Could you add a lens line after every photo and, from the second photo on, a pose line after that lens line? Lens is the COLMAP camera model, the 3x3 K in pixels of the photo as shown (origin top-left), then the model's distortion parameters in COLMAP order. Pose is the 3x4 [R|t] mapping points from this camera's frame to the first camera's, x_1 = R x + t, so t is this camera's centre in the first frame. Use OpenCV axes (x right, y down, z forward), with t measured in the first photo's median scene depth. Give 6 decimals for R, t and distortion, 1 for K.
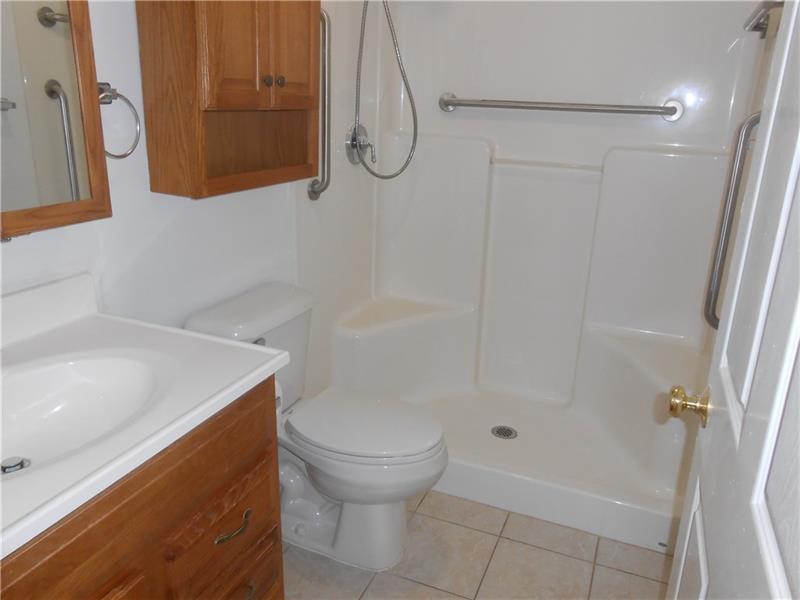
lens RADIAL K [[633.3, 0, 400.0], [0, 633.3, 300.0], [0, 0, 1]] dist [0.008906, 0.008052]
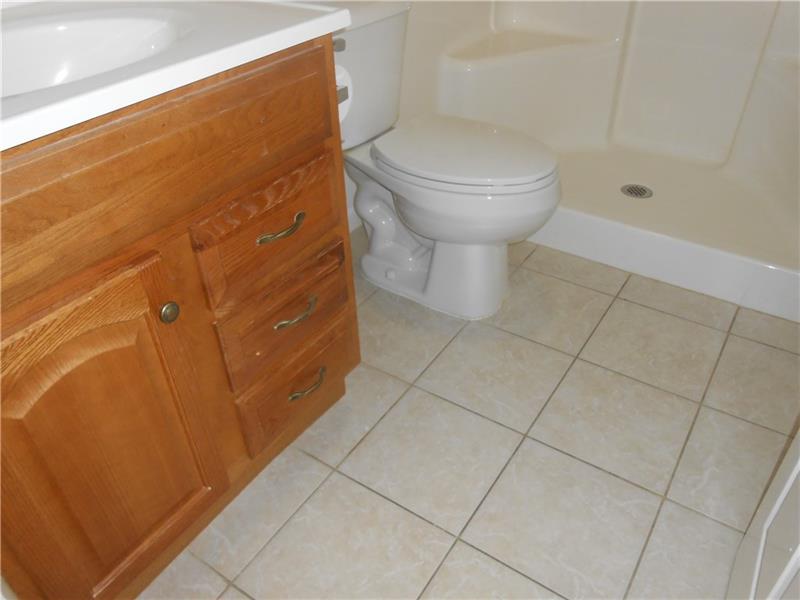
lens RADIAL K [[635.7, 0, 400.0], [0, 635.7, 300.0], [0, 0, 1]] dist [-0.007177, -0.000494]
pose [[0.979792, 0.076733, -0.184717, 0.032521], [-0.014519, 0.948337, 0.316932, 0.118443], [0.199493, -0.307845, 0.930287, 0.150324]]
